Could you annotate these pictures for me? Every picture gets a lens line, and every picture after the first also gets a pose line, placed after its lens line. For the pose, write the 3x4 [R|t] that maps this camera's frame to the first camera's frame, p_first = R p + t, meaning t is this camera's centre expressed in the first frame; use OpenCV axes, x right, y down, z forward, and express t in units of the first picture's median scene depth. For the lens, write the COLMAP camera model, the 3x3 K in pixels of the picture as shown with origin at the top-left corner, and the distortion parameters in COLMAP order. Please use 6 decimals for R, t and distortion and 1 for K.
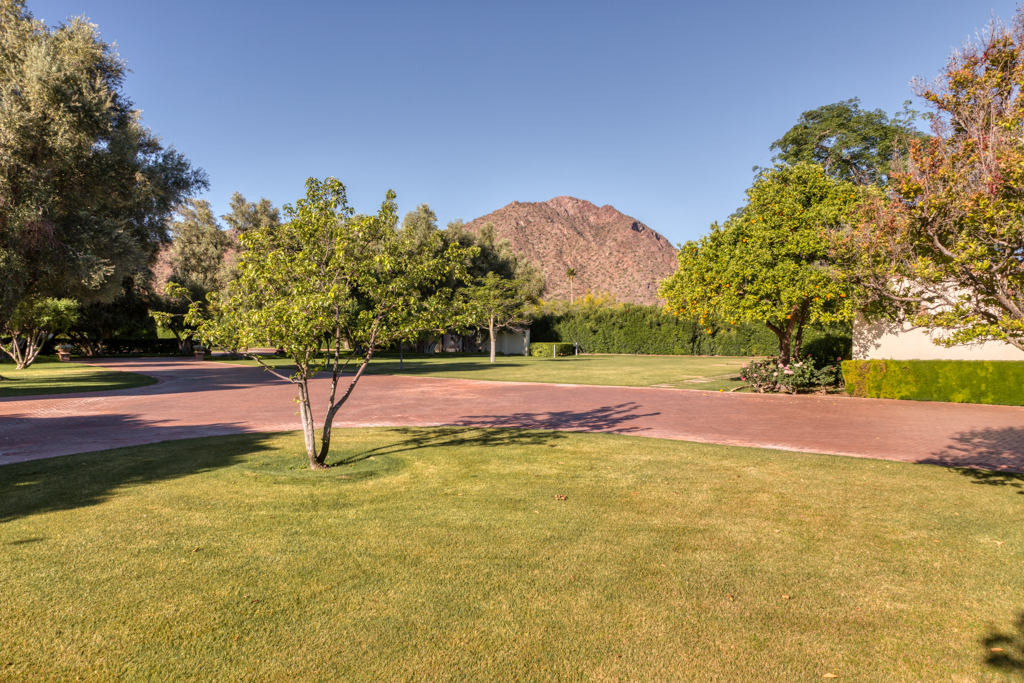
lens RADIAL K [[689.0, 0, 506.2], [0, 689.0, 341.7], [0, 0, 1]] dist [0.002966, 0.000648]
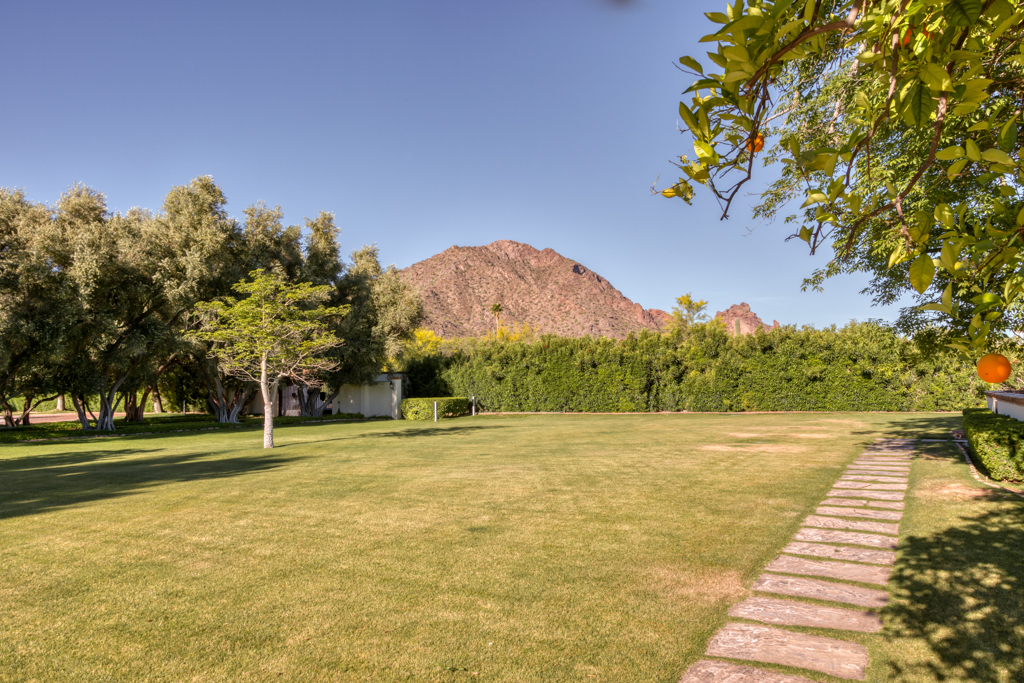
lens RADIAL K [[689.0, 0, 515.7], [0, 689.0, 341.2], [0, 0, 1]] dist [0.002966, 0.000648]
pose [[0.995522, -0.024317, 0.091344, 0.082692], [0.030447, 0.997333, -0.066328, -0.006285], [-0.089488, 0.068812, 0.993608, 0.334946]]
